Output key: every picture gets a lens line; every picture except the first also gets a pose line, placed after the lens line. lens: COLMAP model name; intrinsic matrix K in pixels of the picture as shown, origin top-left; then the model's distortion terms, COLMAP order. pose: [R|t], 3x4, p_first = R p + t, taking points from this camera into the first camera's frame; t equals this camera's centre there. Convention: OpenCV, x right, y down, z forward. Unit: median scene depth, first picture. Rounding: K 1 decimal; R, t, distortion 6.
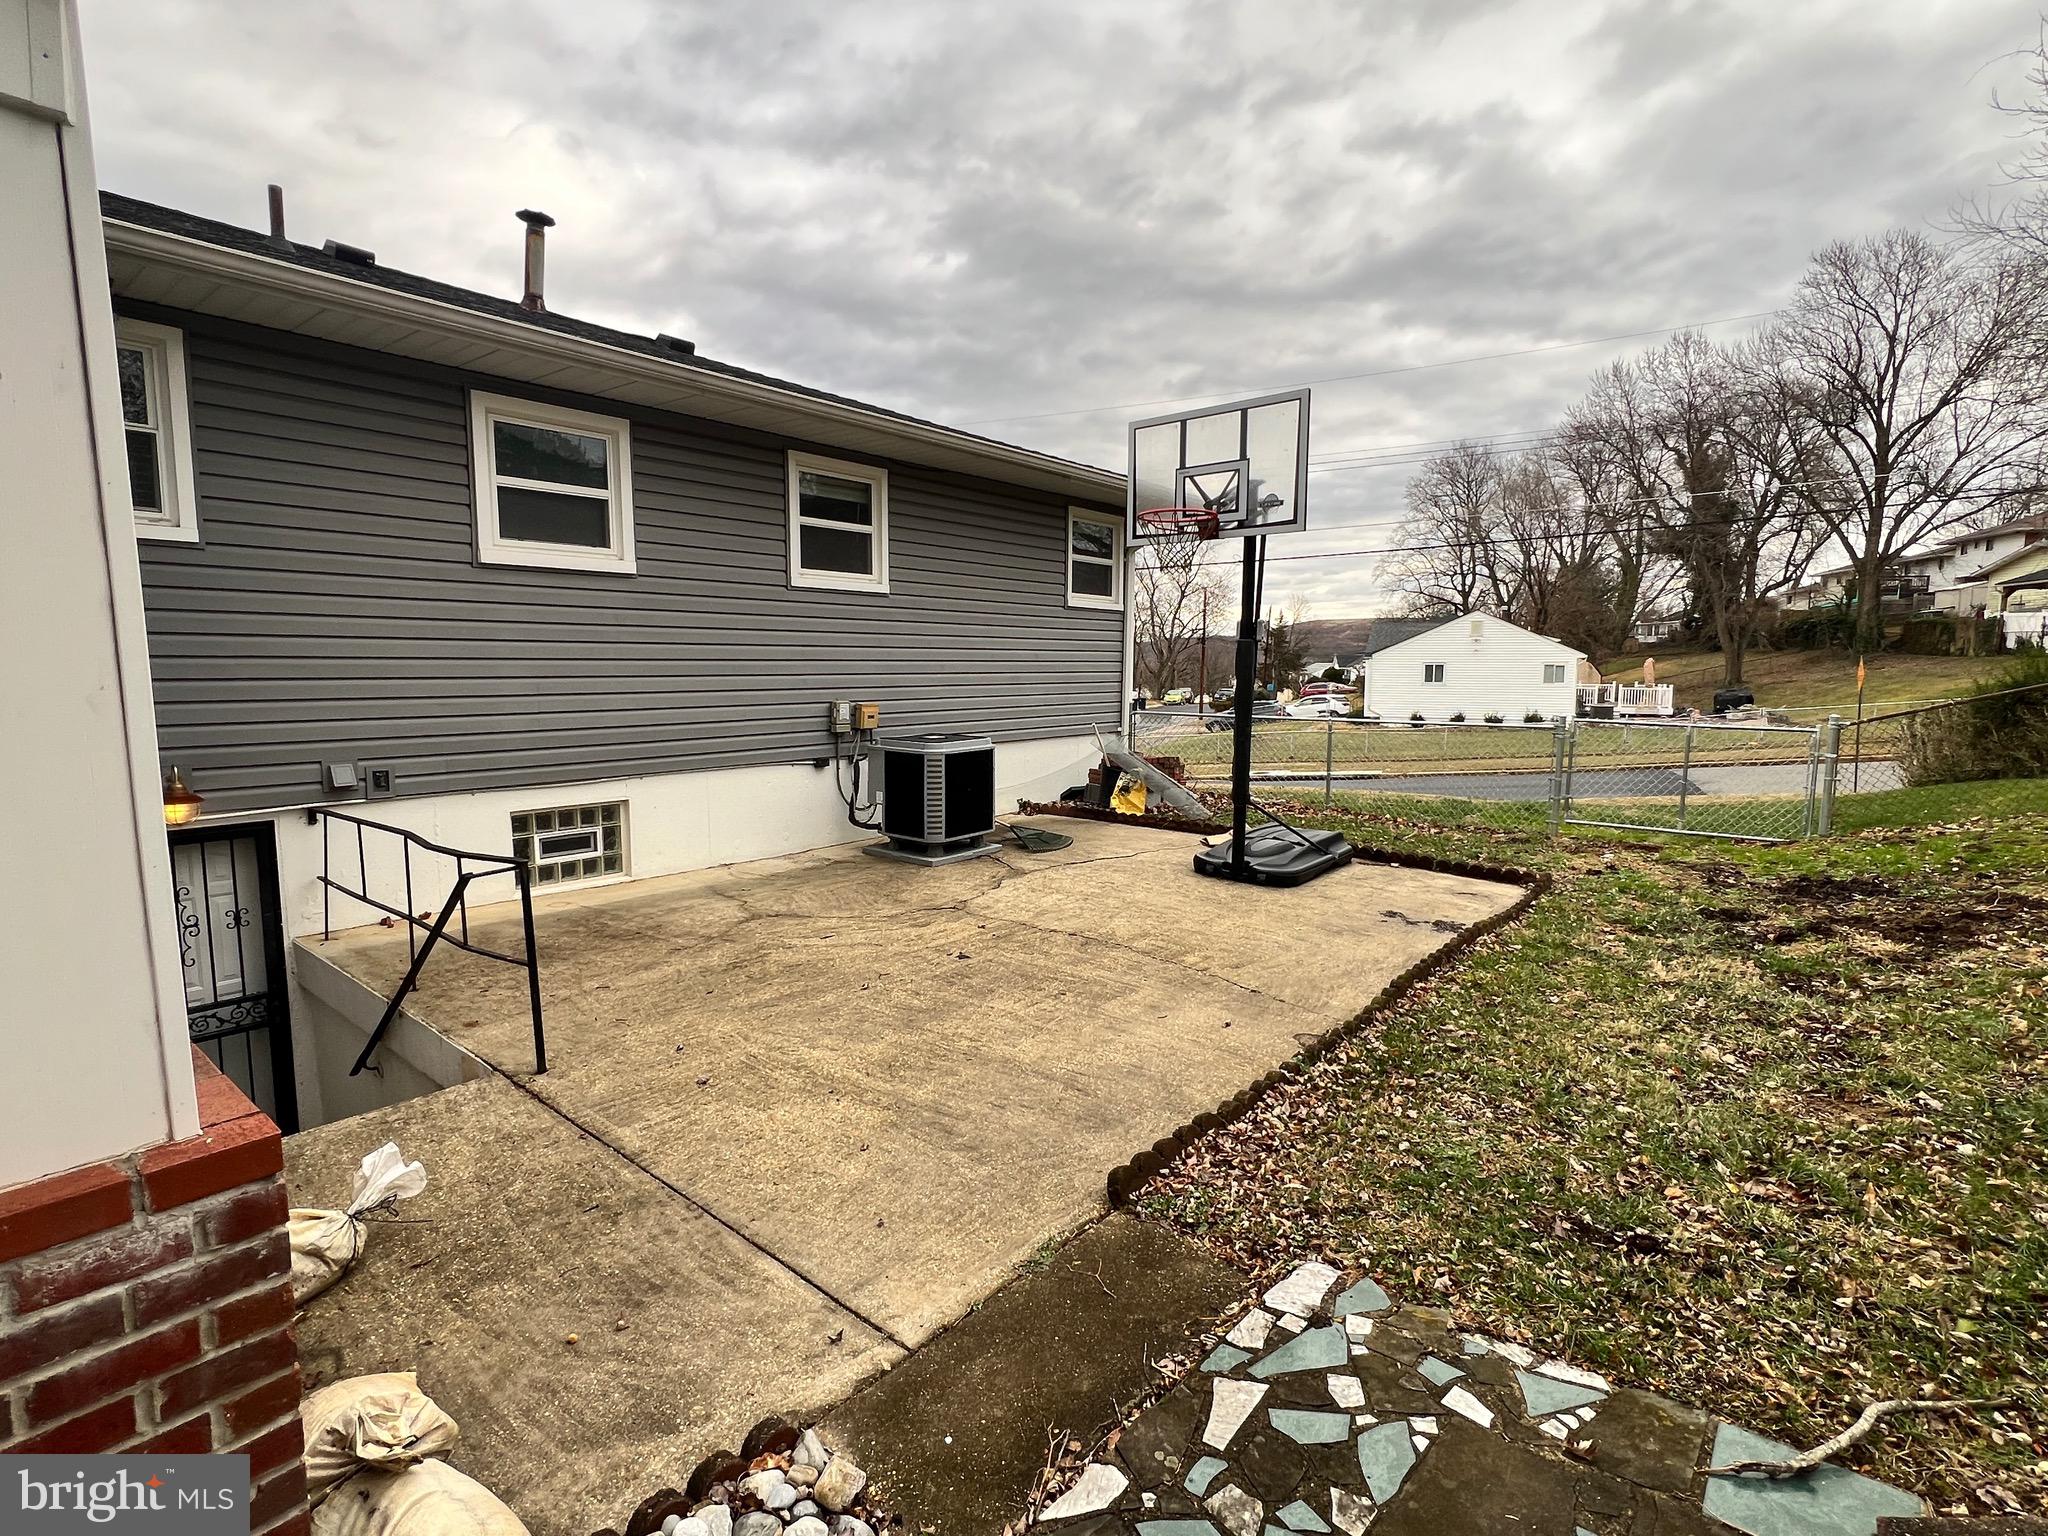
lens RADIAL K [[993.8, 0, 1024.0], [0, 993.8, 768.0], [0, 0, 1]] dist [-0.004326, -0.001197]
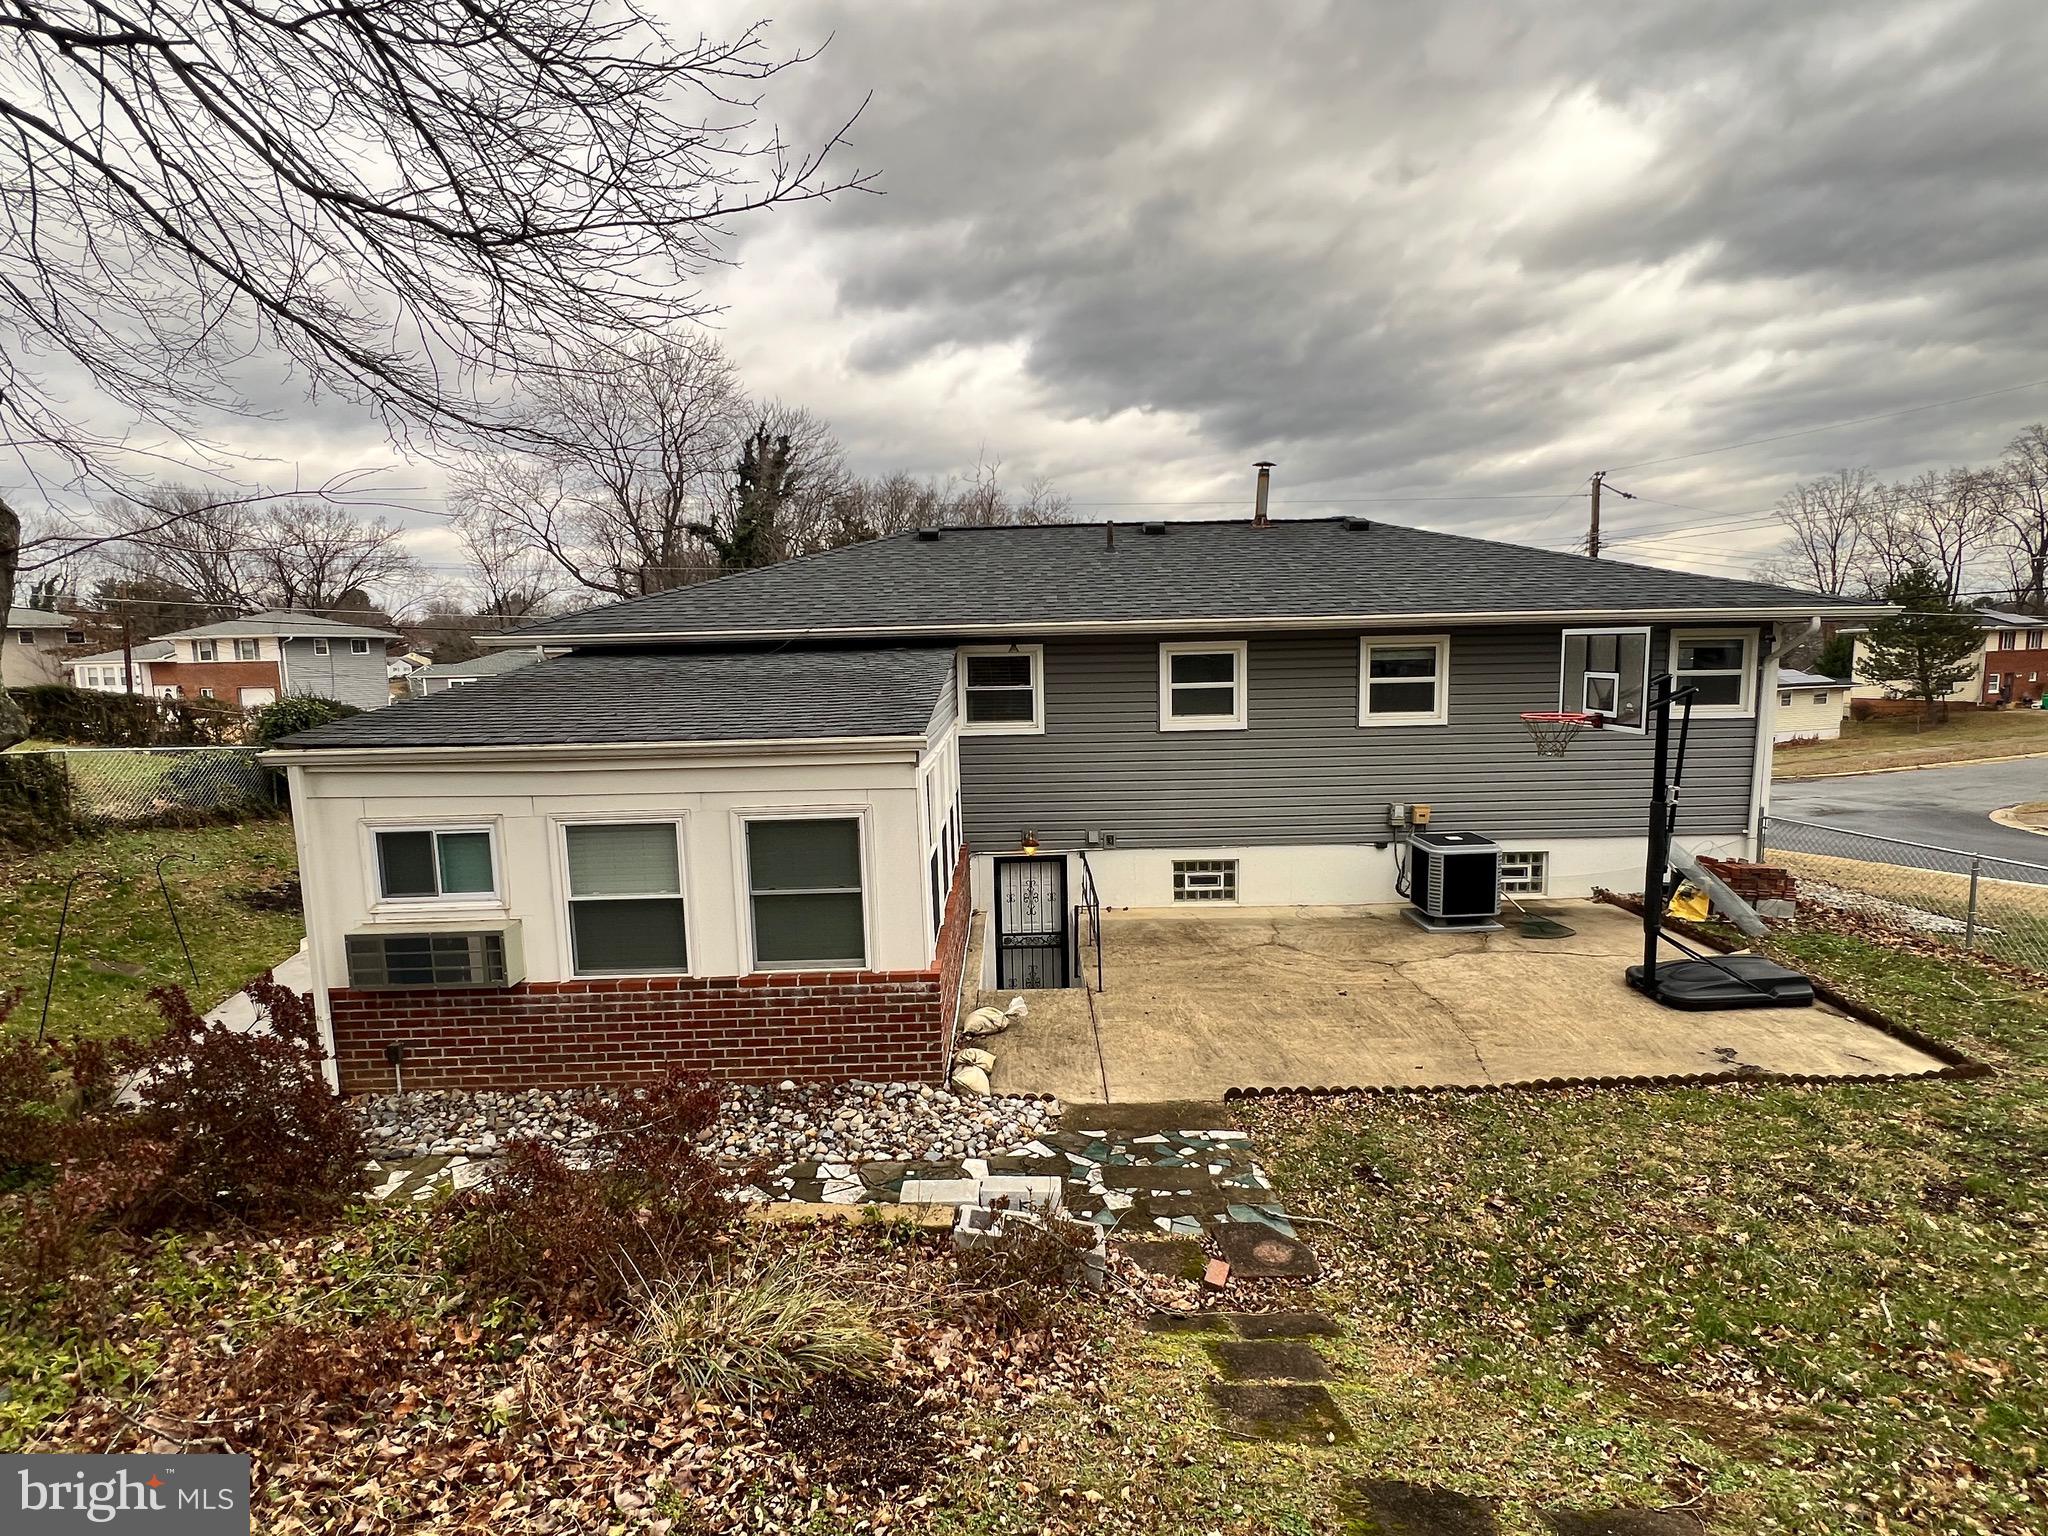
lens RADIAL K [[993.8, 0, 1024.0], [0, 993.8, 768.0], [0, 0, 1]] dist [-0.004326, -0.001197]
pose [[0.647879, 0.072763, -0.758260, 0.679646], [-0.057529, 0.997258, 0.046543, -0.192878], [0.759568, 0.013467, 0.650289, -0.407718]]
